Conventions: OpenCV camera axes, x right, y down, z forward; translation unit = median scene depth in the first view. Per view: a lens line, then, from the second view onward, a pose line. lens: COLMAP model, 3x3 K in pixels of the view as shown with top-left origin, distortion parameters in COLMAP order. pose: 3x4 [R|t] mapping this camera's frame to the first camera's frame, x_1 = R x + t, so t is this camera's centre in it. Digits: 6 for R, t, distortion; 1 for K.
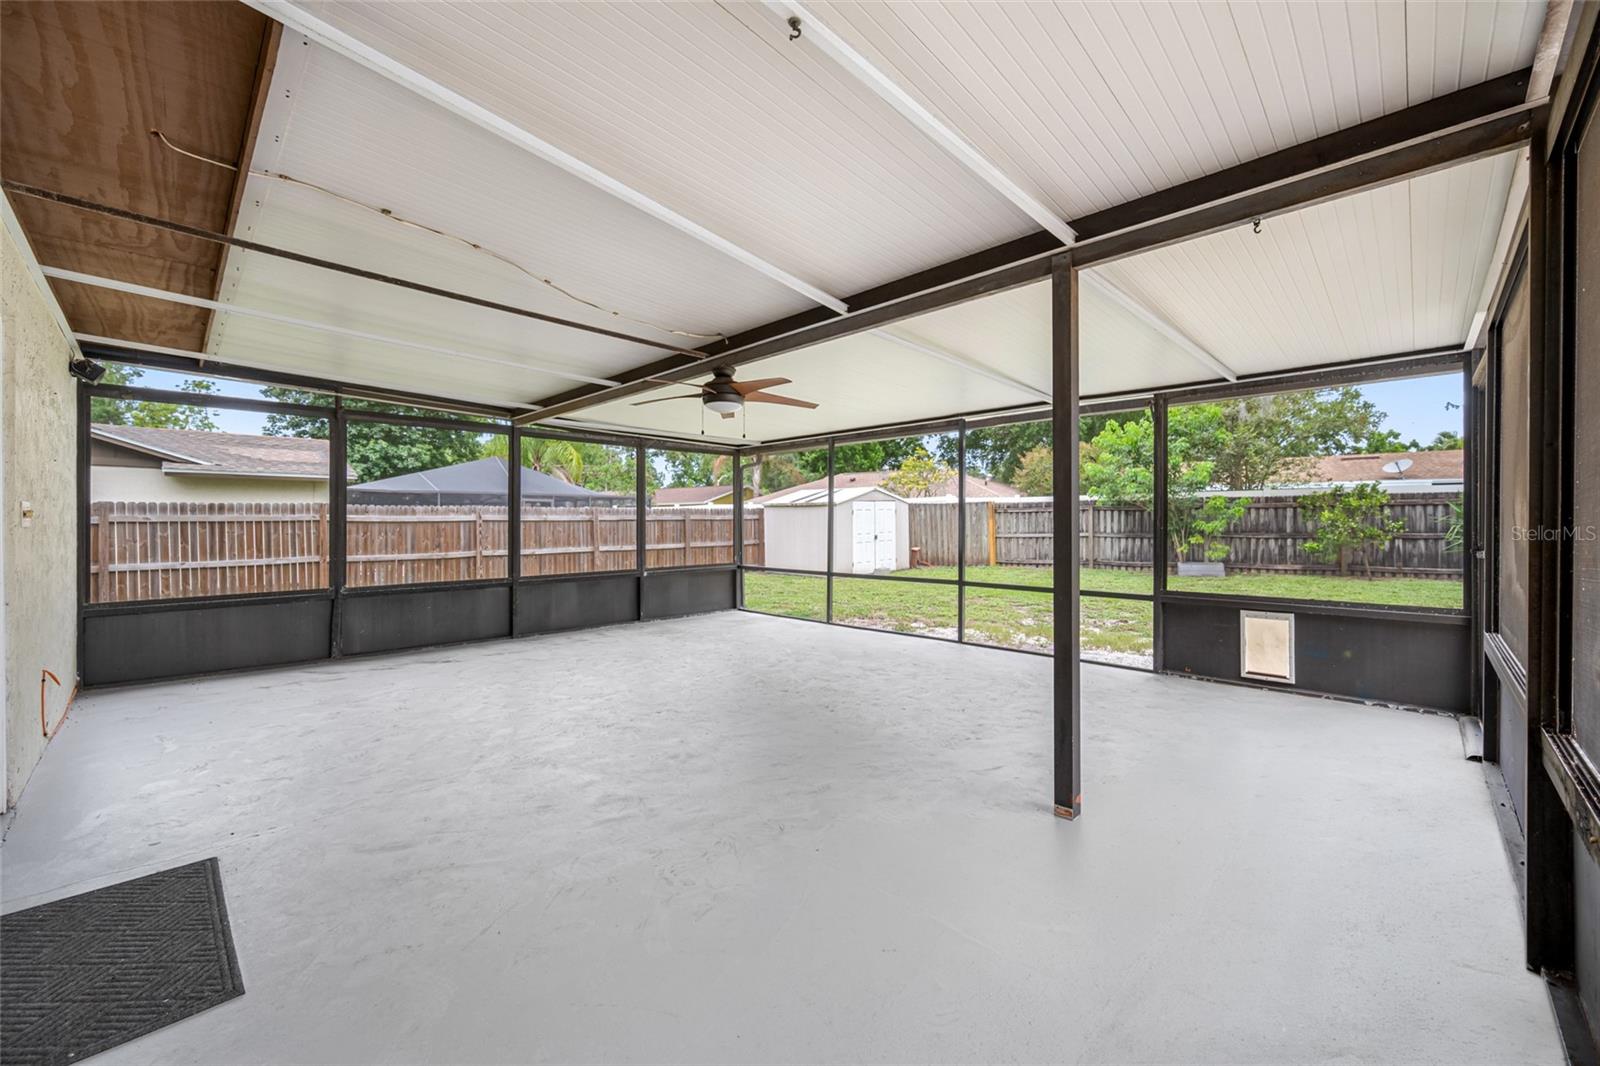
lens RADIAL K [[631.9, 0, 798.9], [0, 631.9, 526.2], [0, 0, 1]] dist [-0.003130, 0.000175]
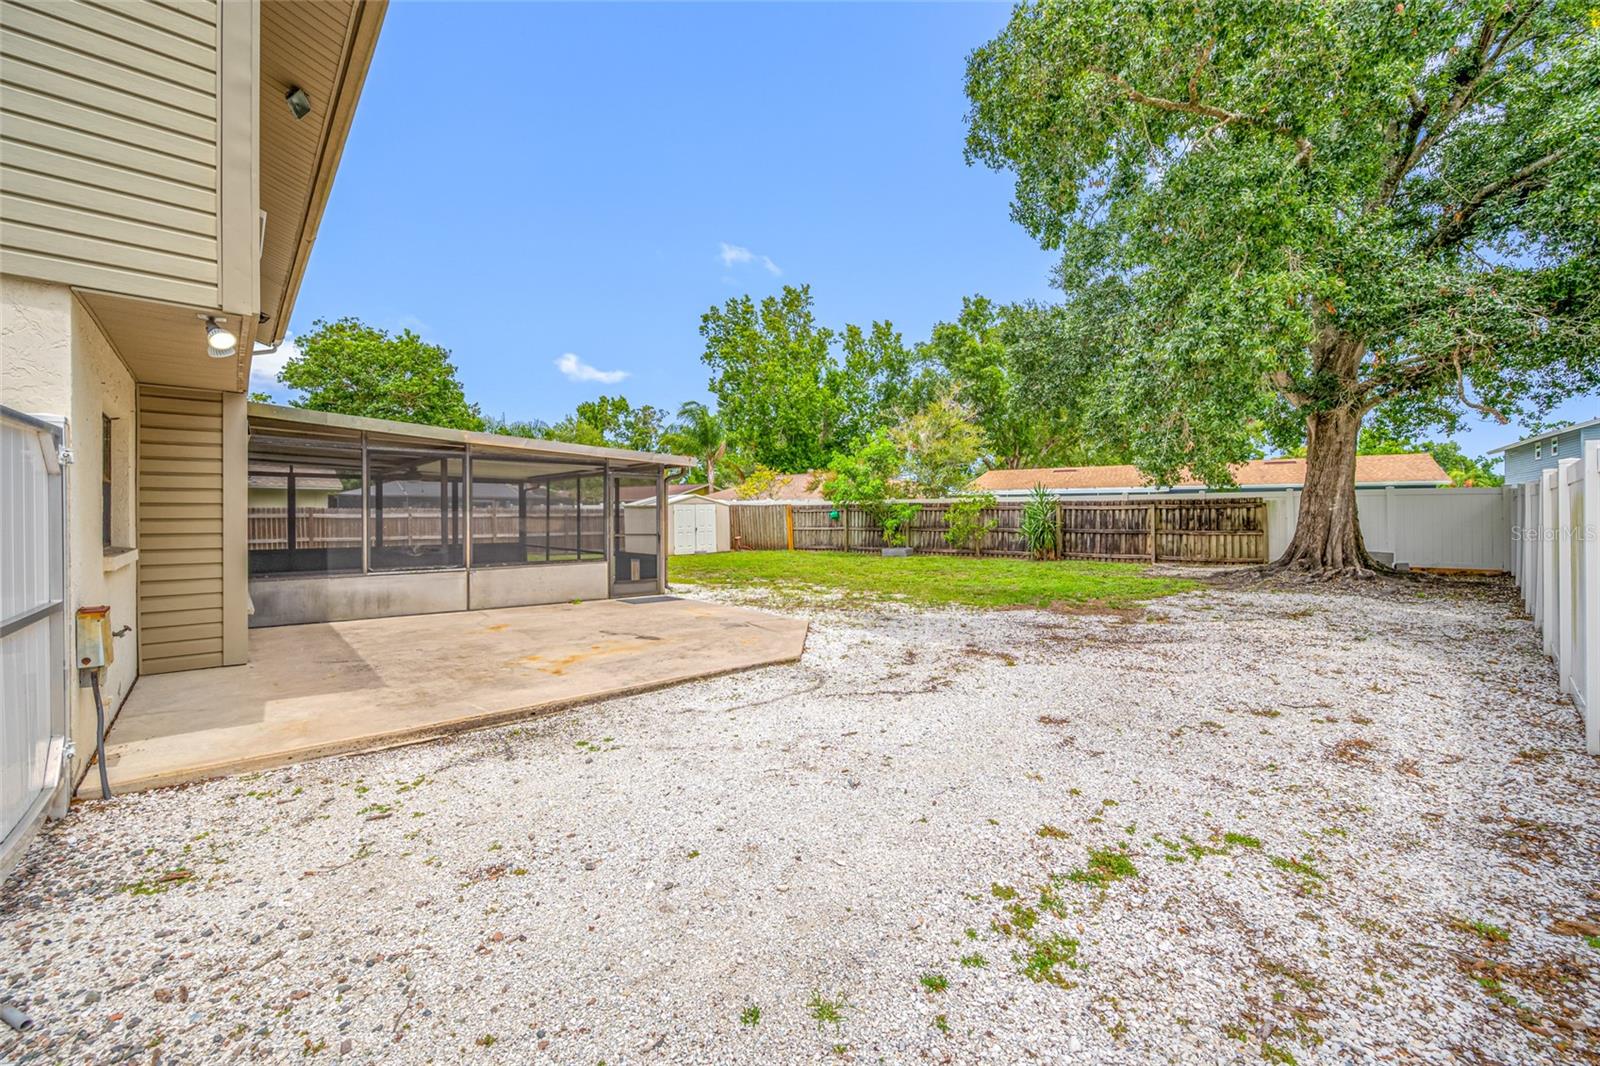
lens RADIAL K [[631.9, 0, 797.8], [0, 631.9, 521.5], [0, 0, 1]] dist [-0.003130, 0.000175]
pose [[0.998526, 0.006657, -0.053857, 1.096626], [-0.006619, 0.999978, 0.000885, -0.007171], [0.053861, -0.000527, 0.998548, -1.131876]]
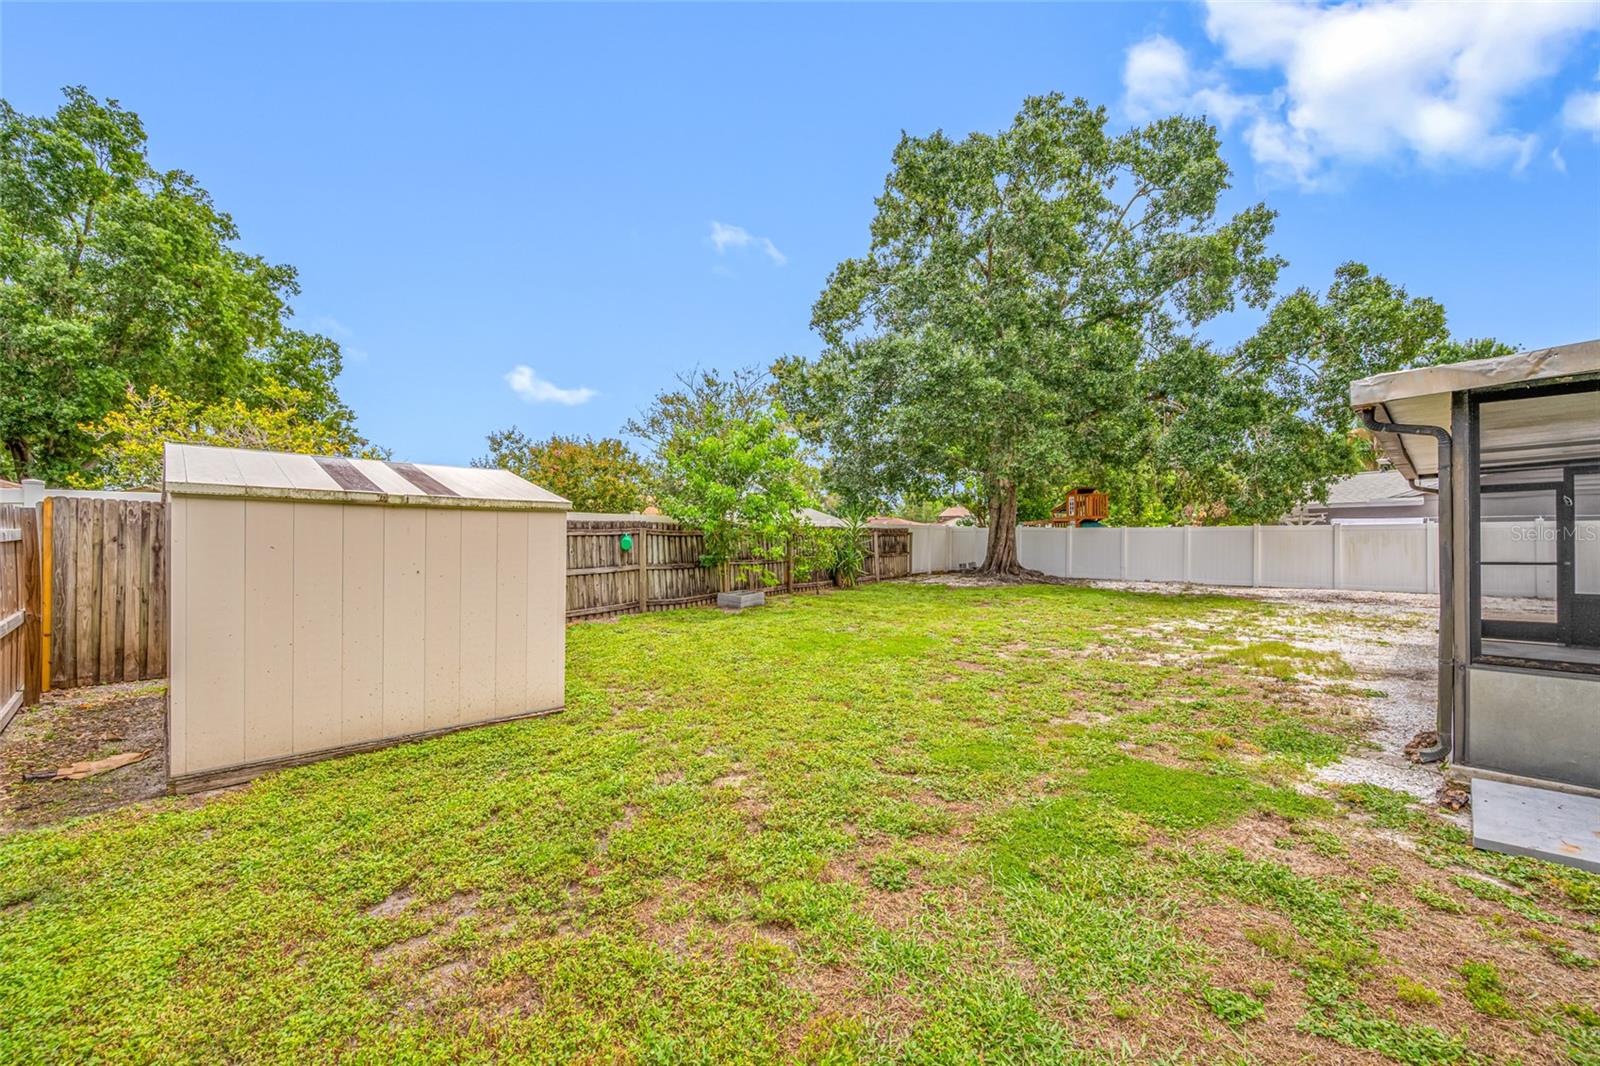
lens RADIAL K [[631.9, 0, 796.6], [0, 631.9, 535.2], [0, 0, 1]] dist [-0.003130, 0.000175]
pose [[0.006135, 0.012586, 0.999902, -0.760349], [0.010530, 0.999865, -0.012650, -0.034807], [-0.999926, 0.010607, 0.006002, 2.064434]]
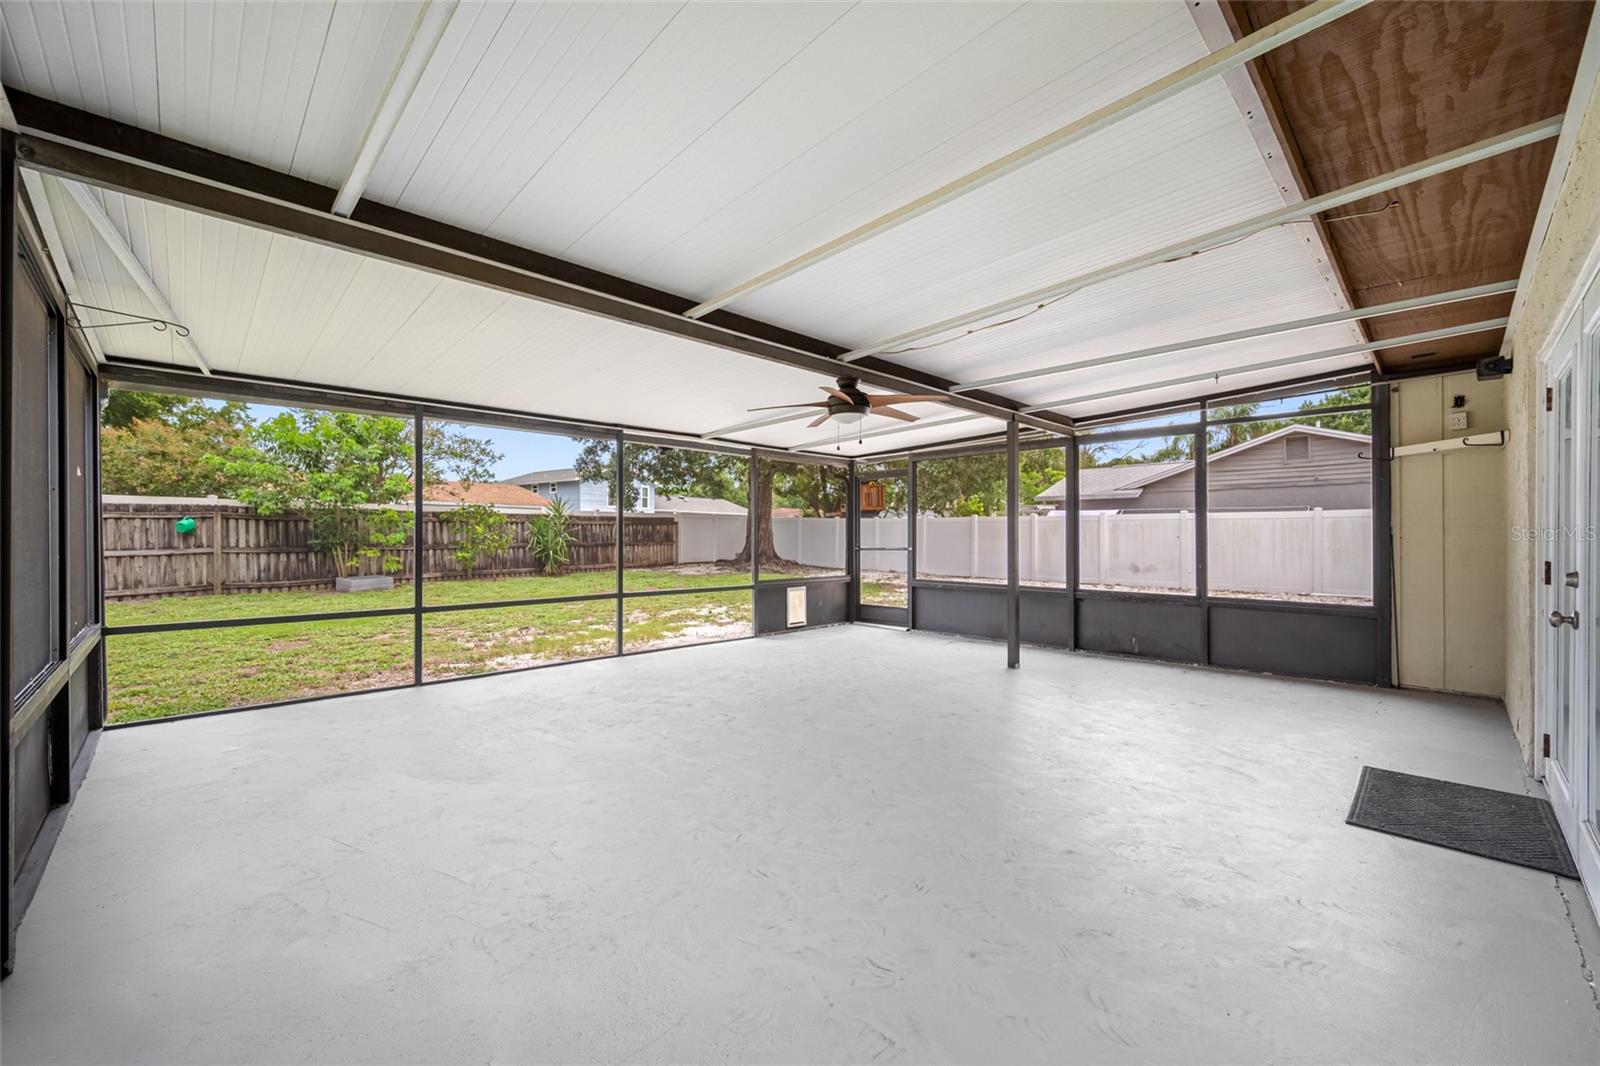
lens RADIAL K [[631.9, 0, 802.8], [0, 631.9, 536.0], [0, 0, 1]] dist [-0.003130, 0.000175]
pose [[0.018066, 0.001720, 0.999835, -0.742312], [0.003029, 0.999994, -0.001775, -0.001584], [-0.999832, 0.003061, 0.018061, 0.697667]]
